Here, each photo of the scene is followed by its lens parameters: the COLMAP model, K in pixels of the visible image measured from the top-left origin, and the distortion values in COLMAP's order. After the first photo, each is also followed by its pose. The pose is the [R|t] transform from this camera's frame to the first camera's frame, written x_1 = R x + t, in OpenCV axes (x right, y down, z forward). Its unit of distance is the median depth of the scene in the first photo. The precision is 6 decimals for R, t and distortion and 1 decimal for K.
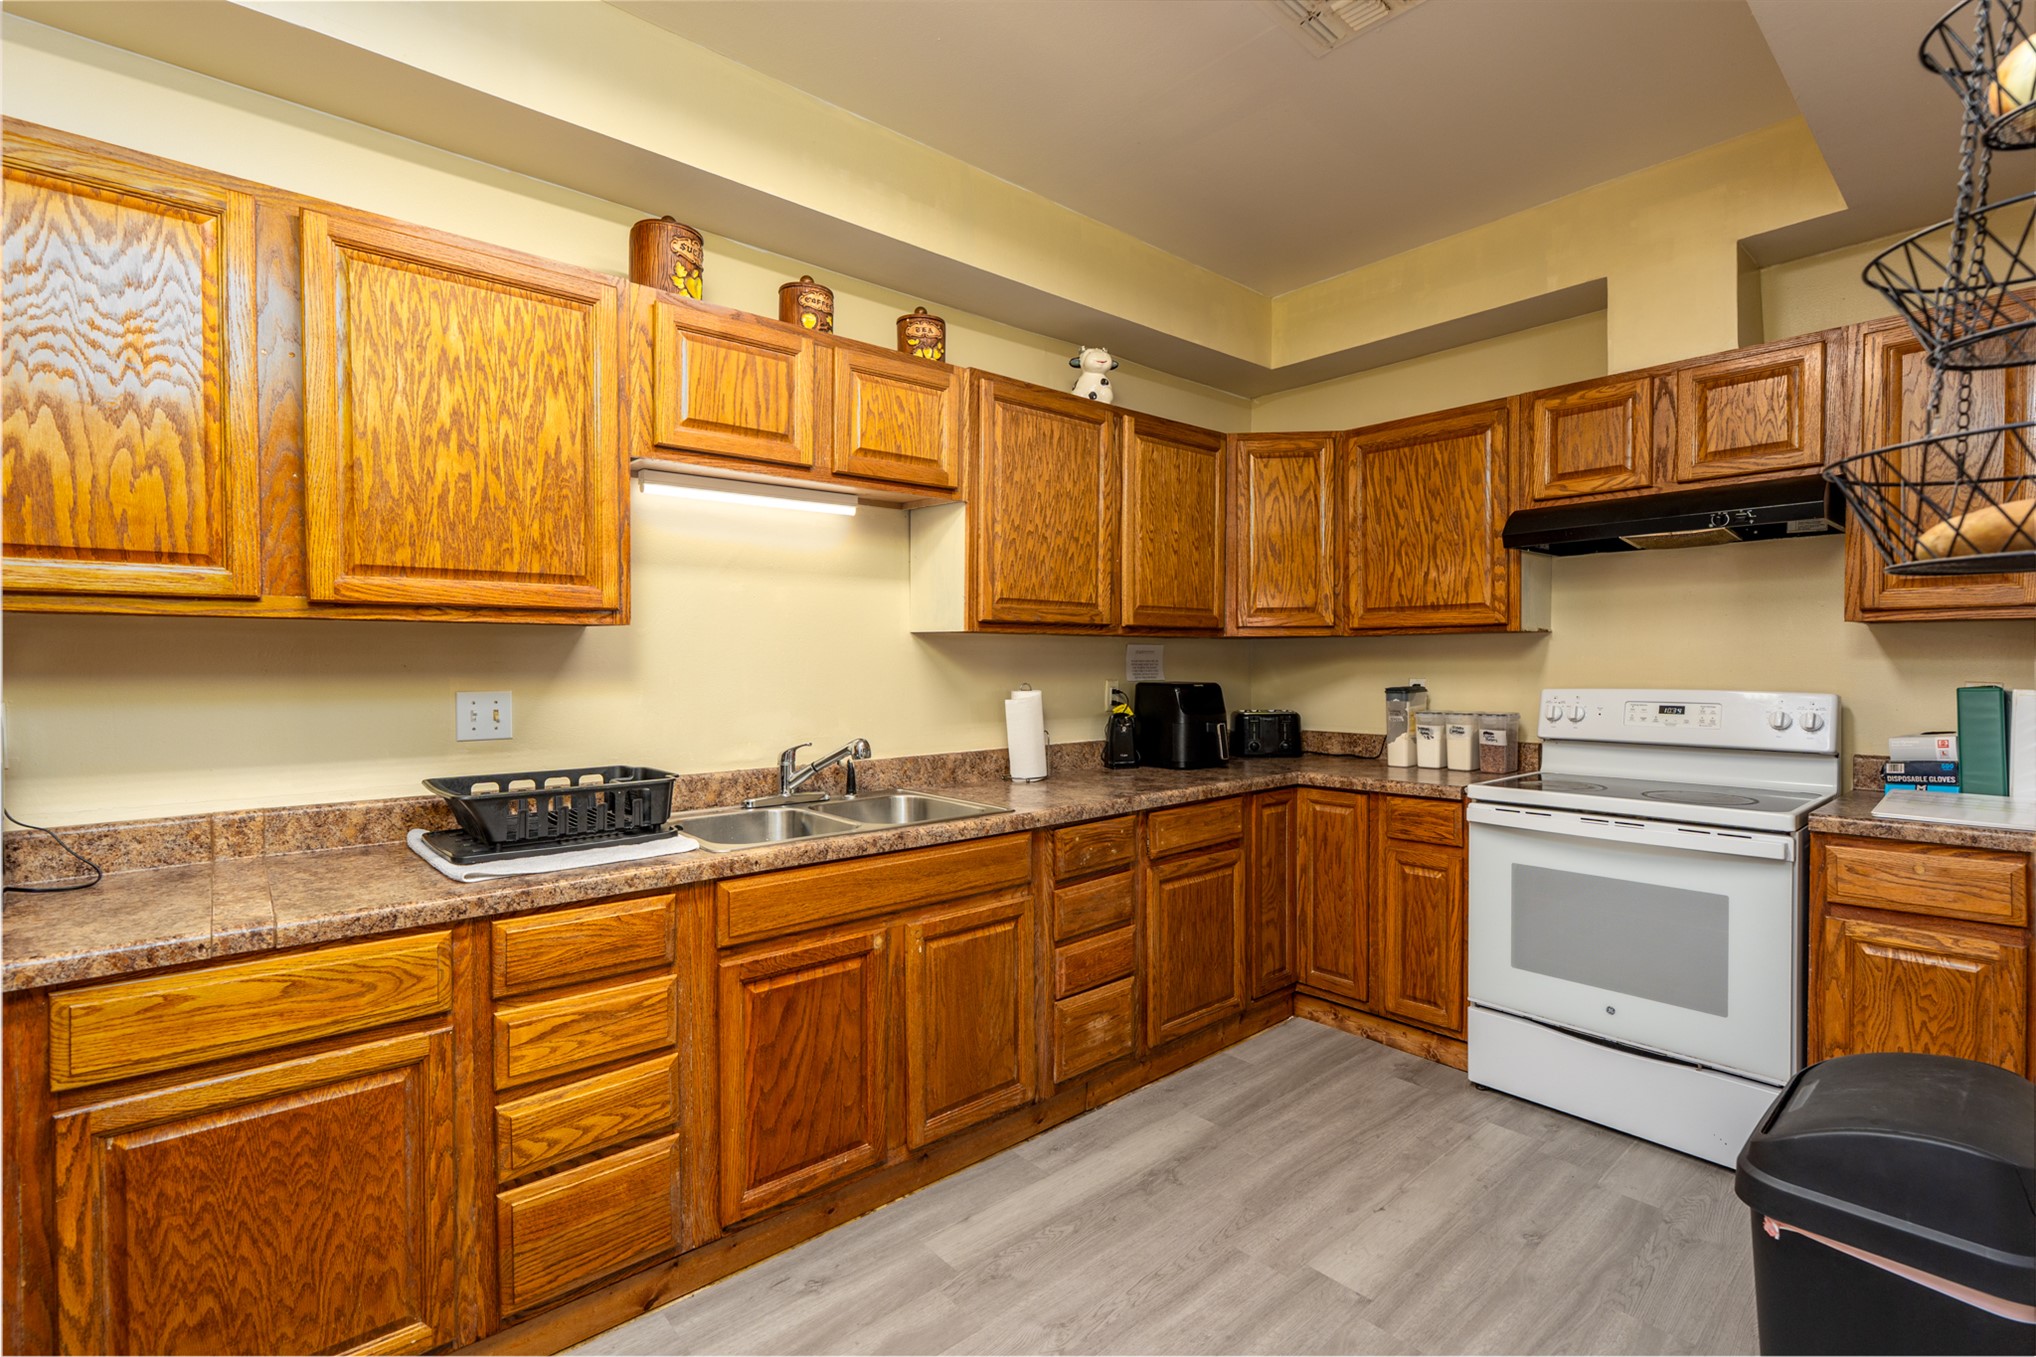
lens RADIAL K [[927.2, 0, 1011.7], [0, 927.2, 653.3], [0, 0, 1]] dist [-0.001534, -0.000163]
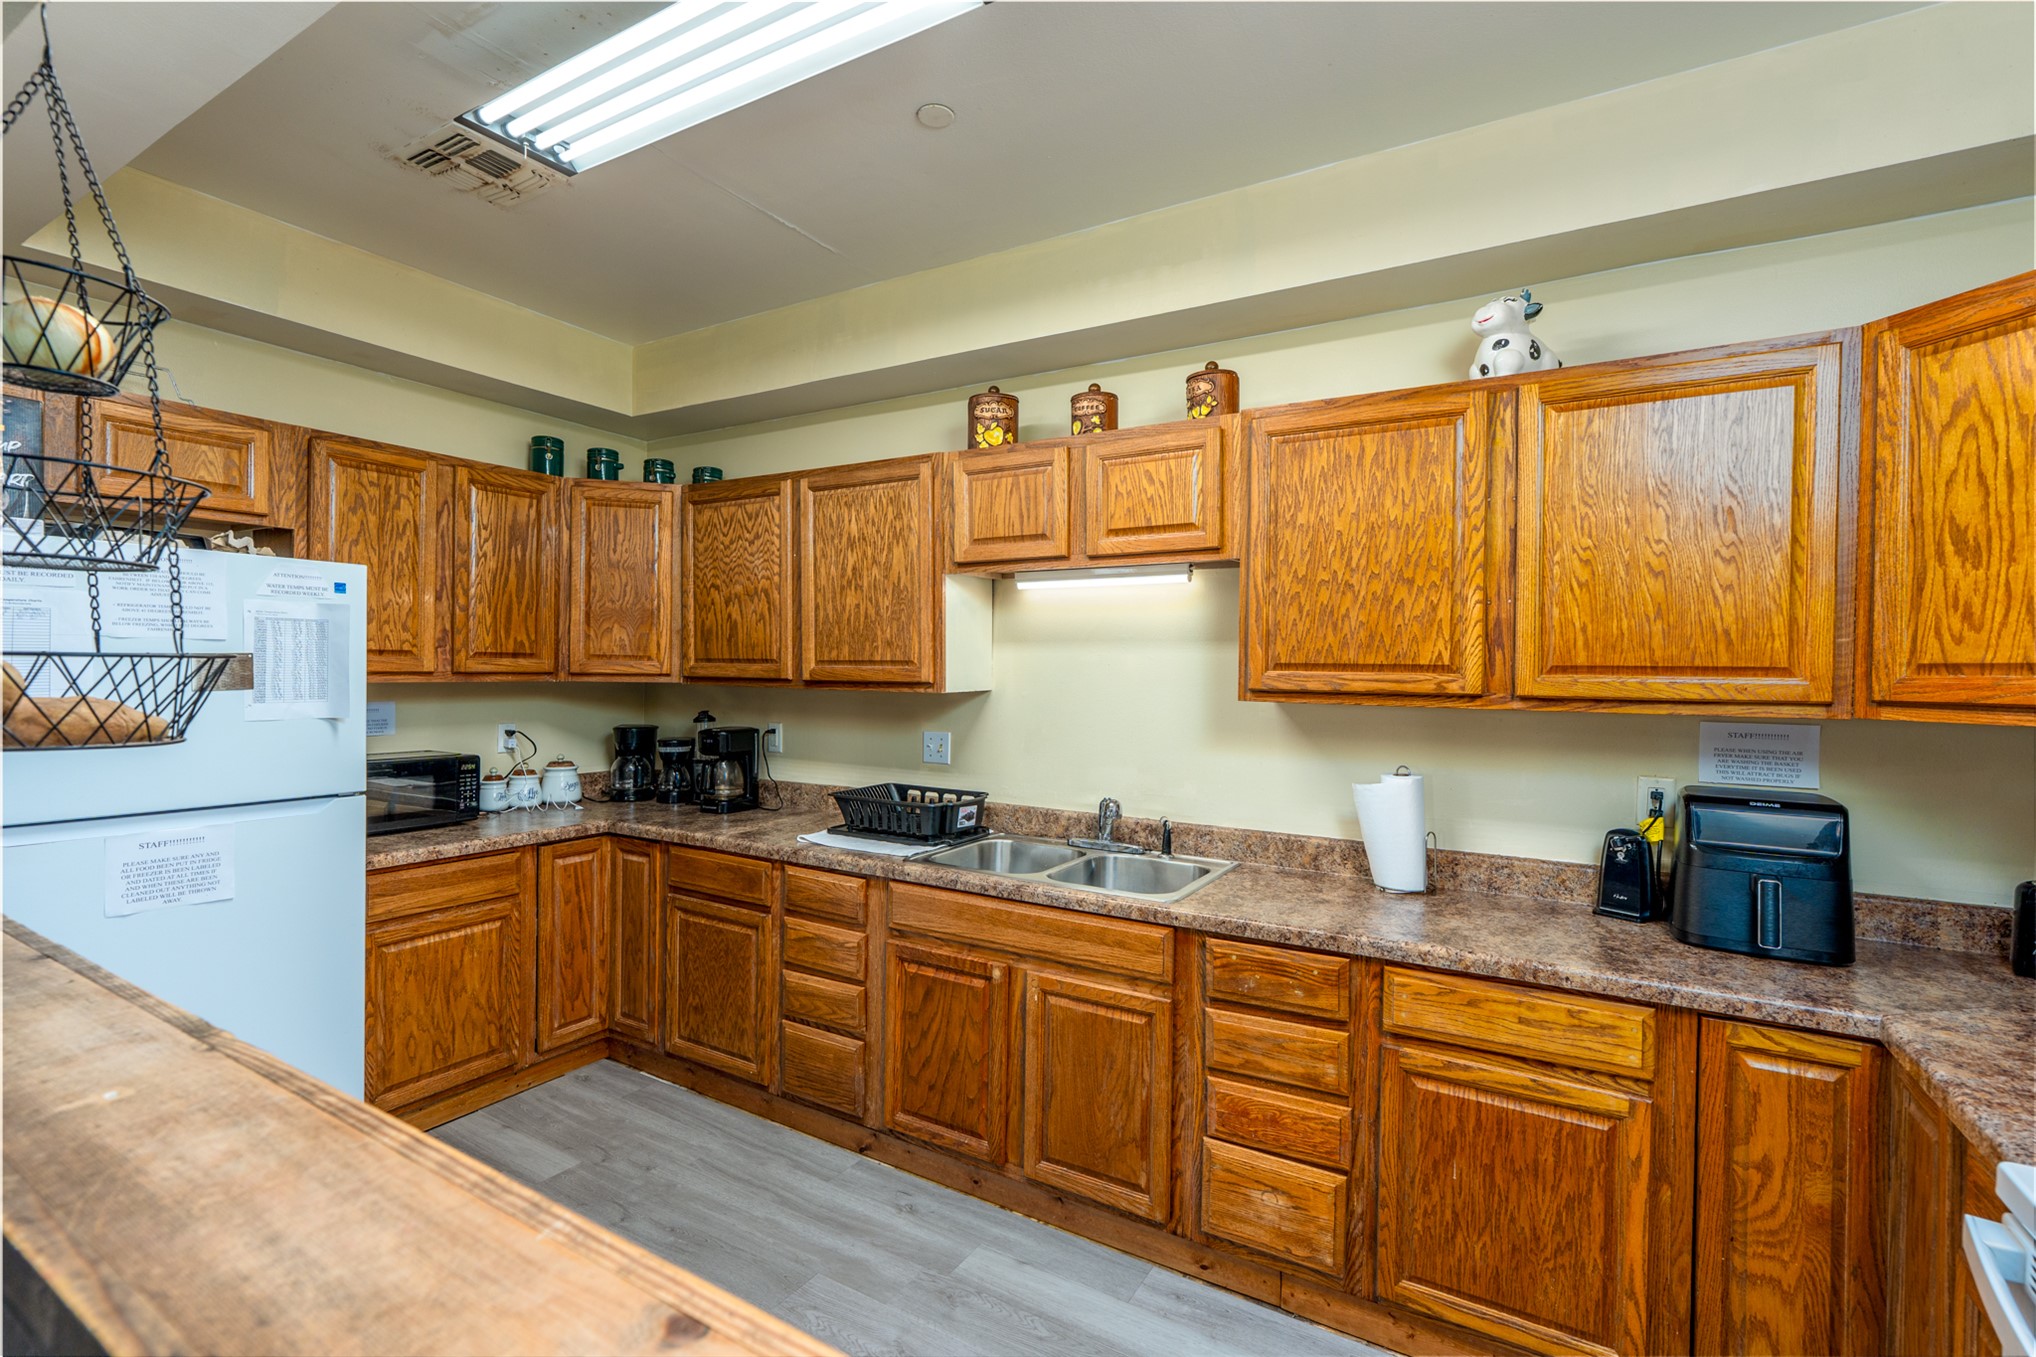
lens RADIAL K [[927.2, 0, 1011.7], [0, 927.2, 653.3], [0, 0, 1]] dist [-0.001534, -0.000163]
pose [[0.306026, -0.008176, -0.951988, 0.903304], [-0.006968, 0.999917, -0.010828, -0.071161], [0.951998, 0.009947, 0.305944, 0.614851]]
